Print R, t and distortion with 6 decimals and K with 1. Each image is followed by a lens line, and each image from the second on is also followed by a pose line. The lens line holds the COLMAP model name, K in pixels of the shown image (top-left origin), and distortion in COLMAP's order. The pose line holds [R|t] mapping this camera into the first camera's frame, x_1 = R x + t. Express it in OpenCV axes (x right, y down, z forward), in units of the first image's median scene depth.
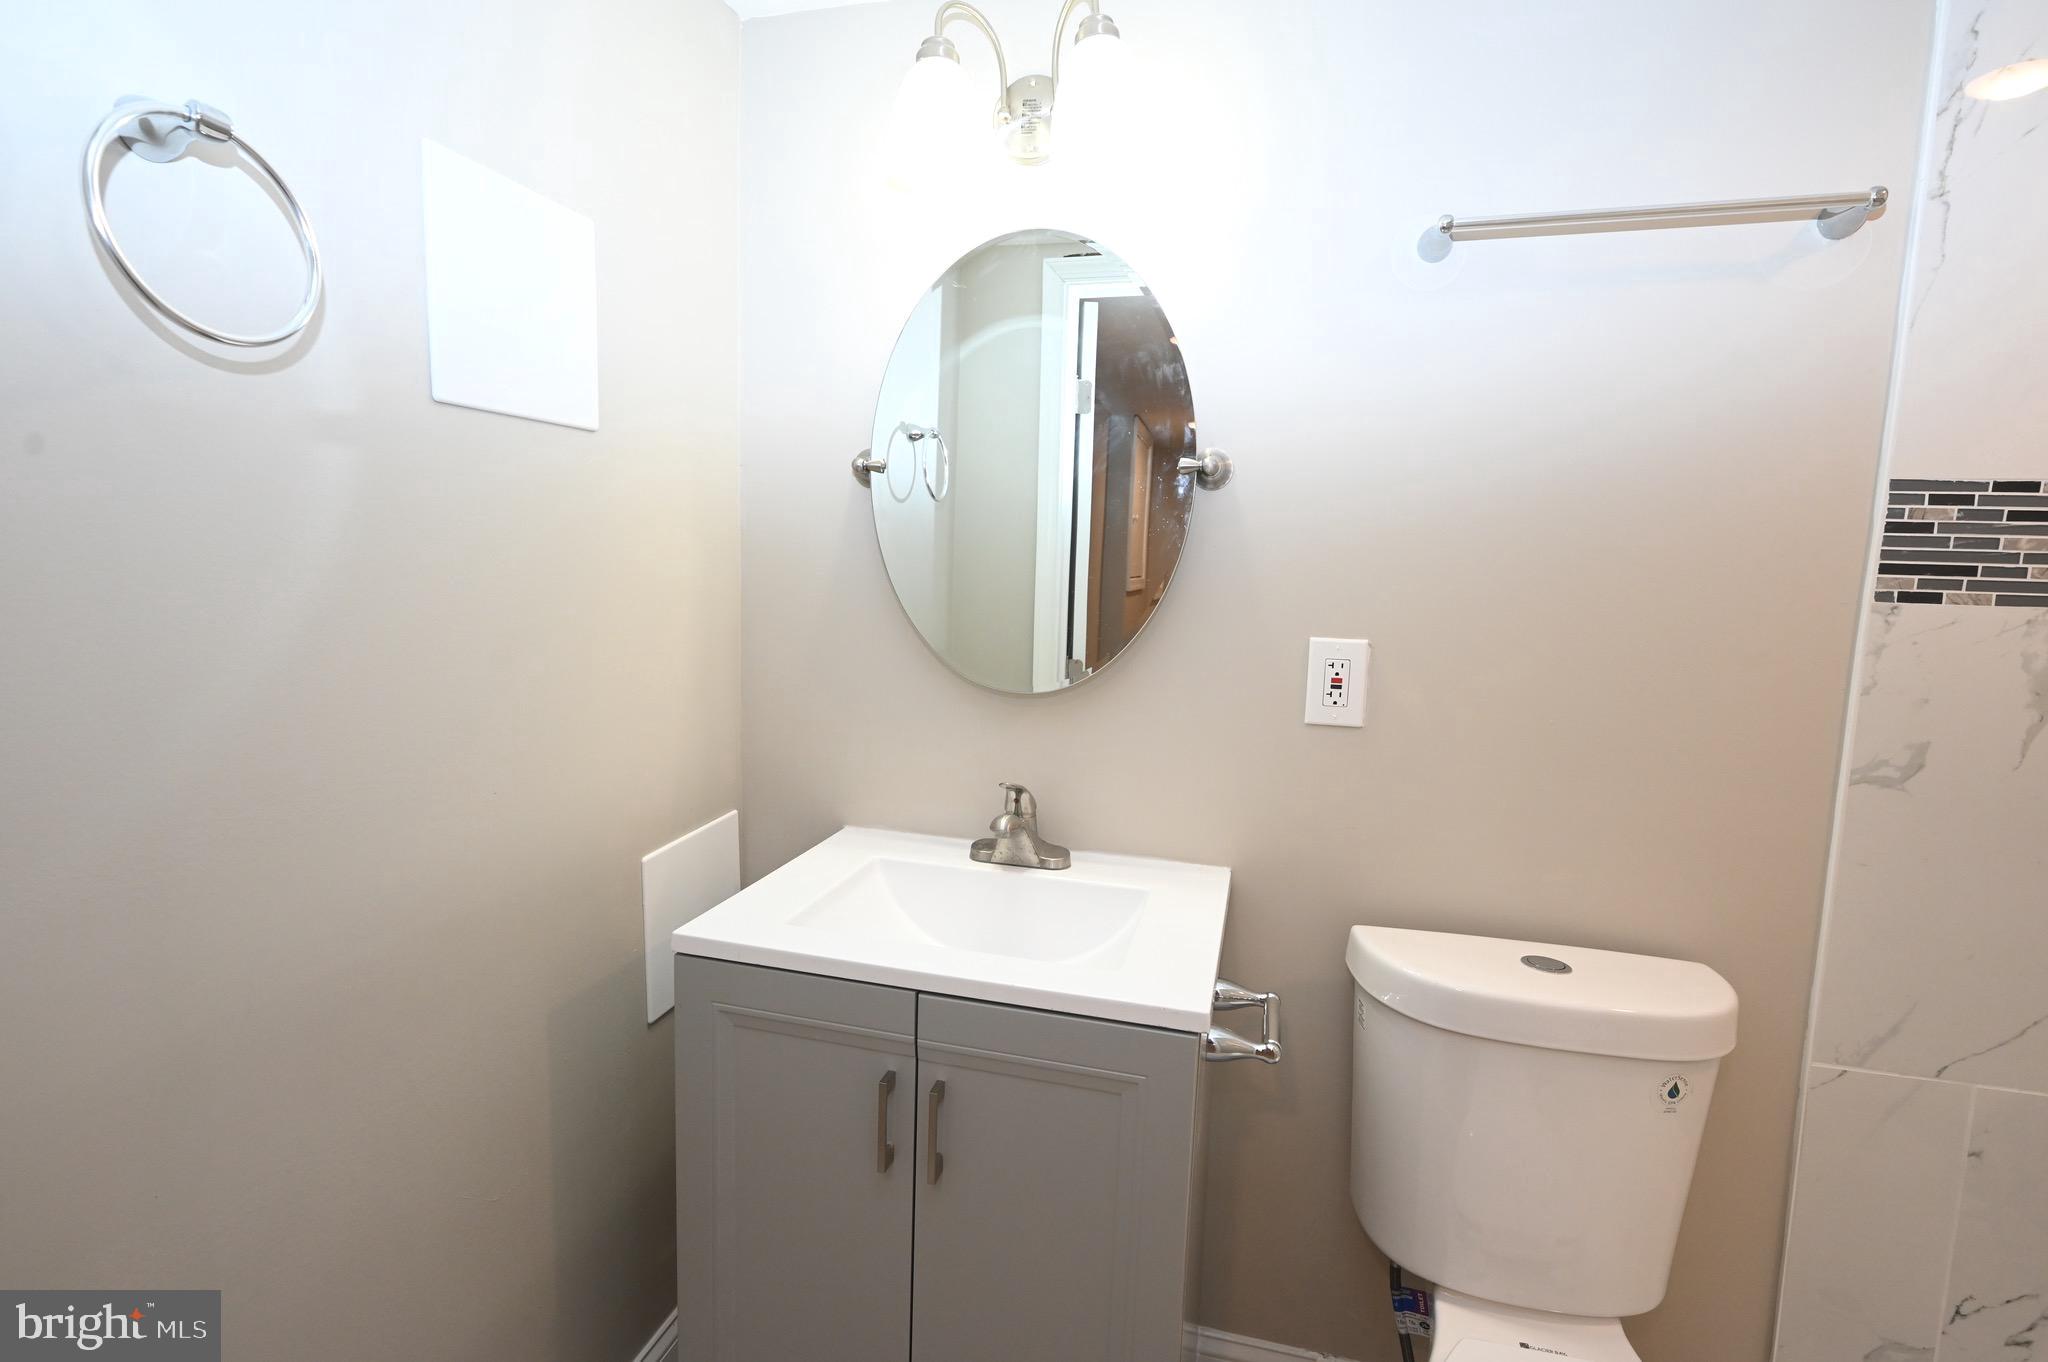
lens RADIAL K [[978.9, 0, 1020.7], [0, 978.9, 674.1], [0, 0, 1]] dist [-0.000700, -0.000225]
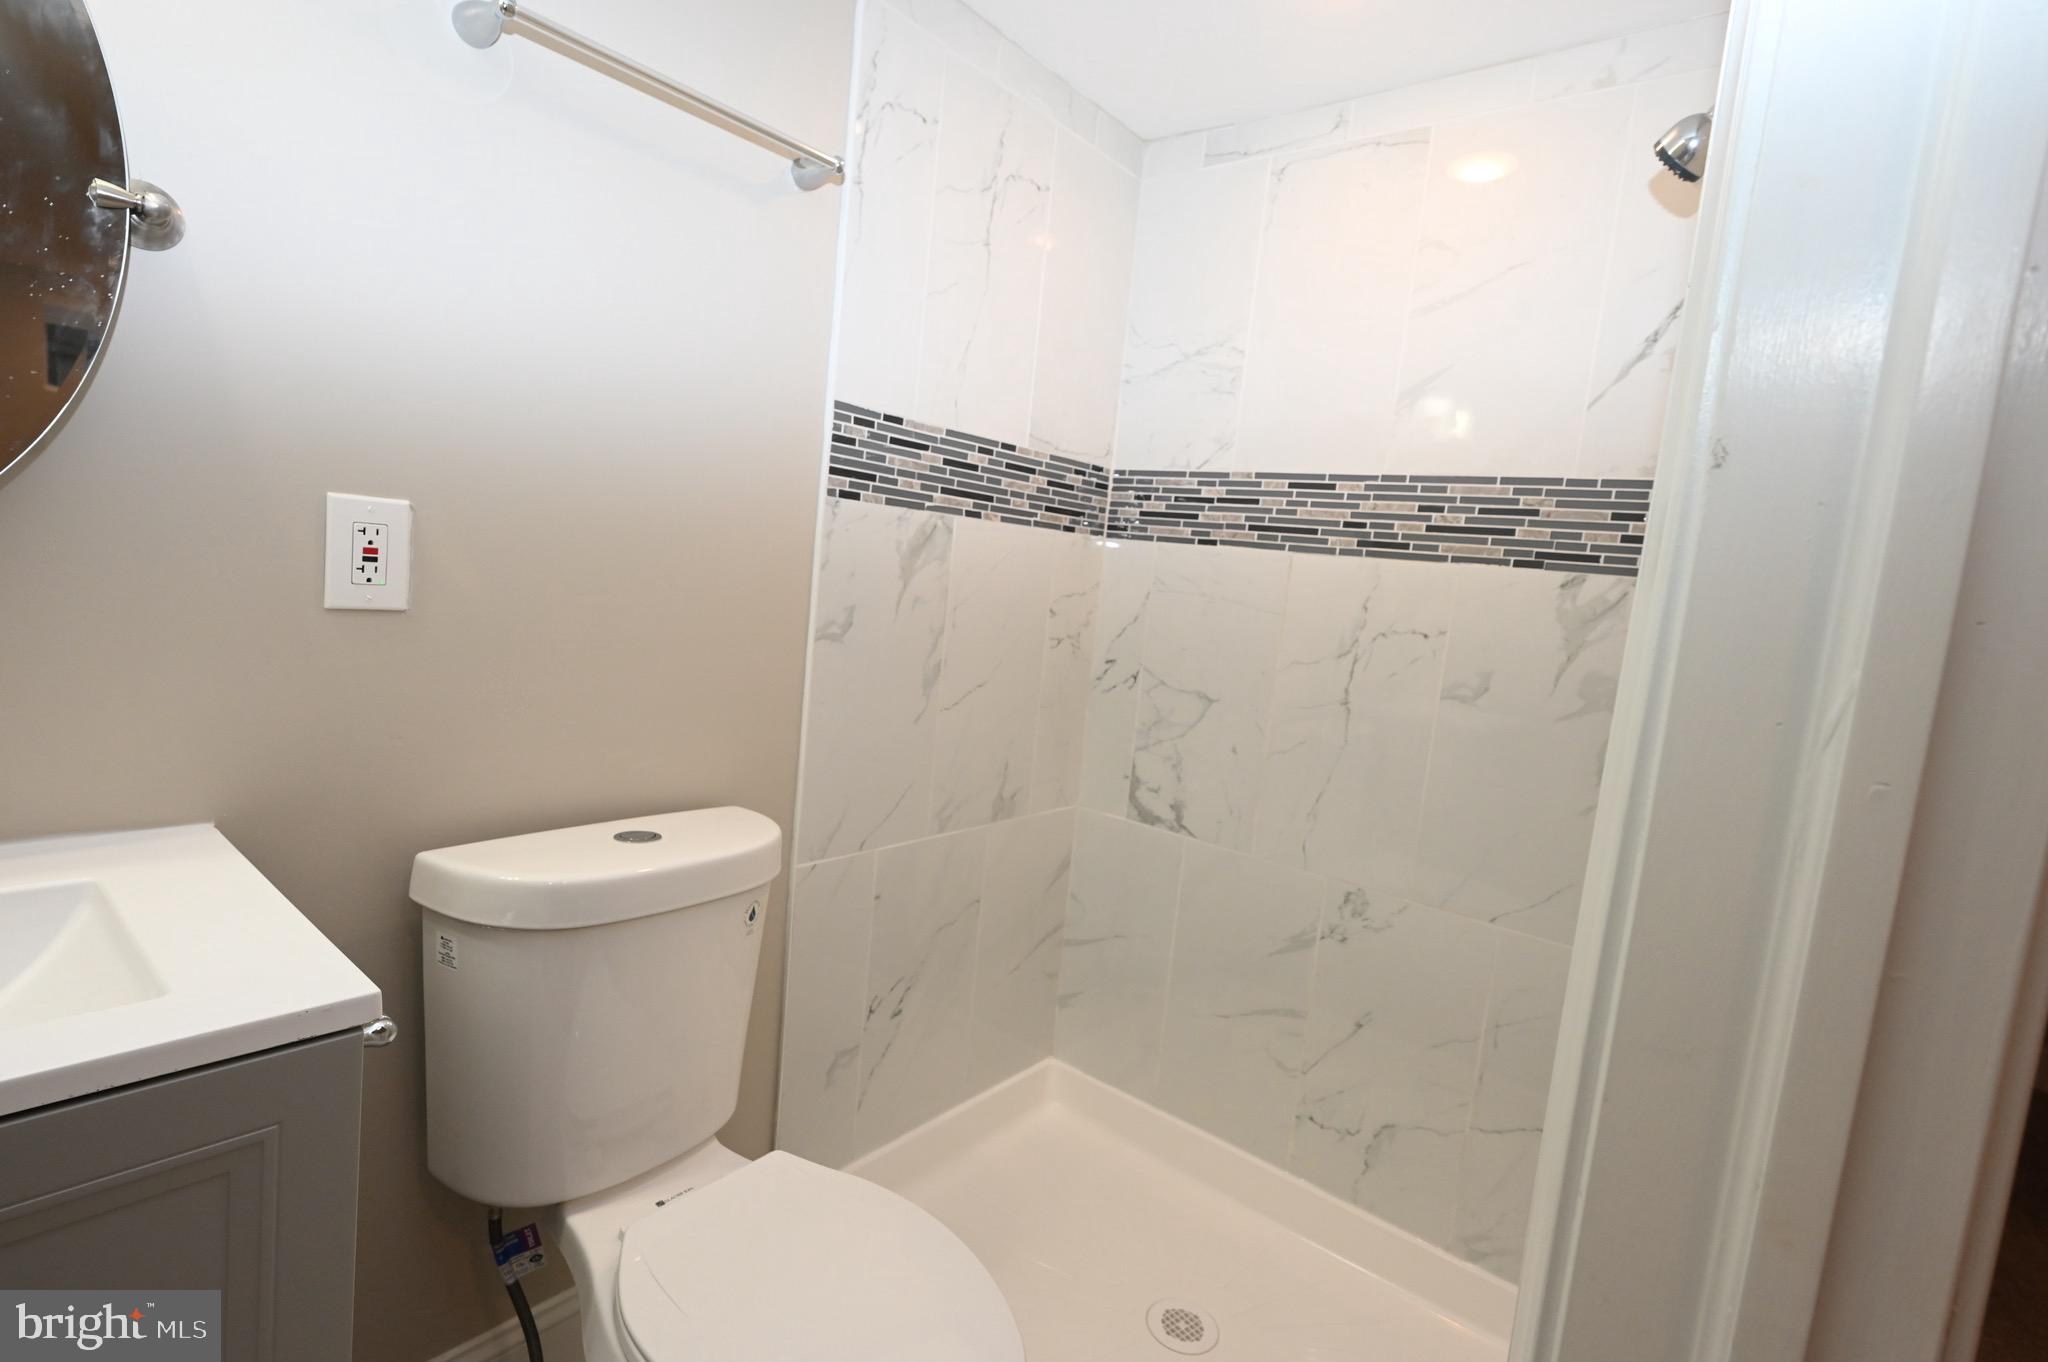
lens RADIAL K [[978.9, 0, 1020.7], [0, 978.9, 674.1], [0, 0, 1]] dist [-0.000700, -0.000225]
pose [[0.415755, -0.085349, 0.905463, -0.195856], [0.015354, 0.996104, 0.086843, 0.049933], [-0.909347, -0.022203, 0.415445, 0.232064]]
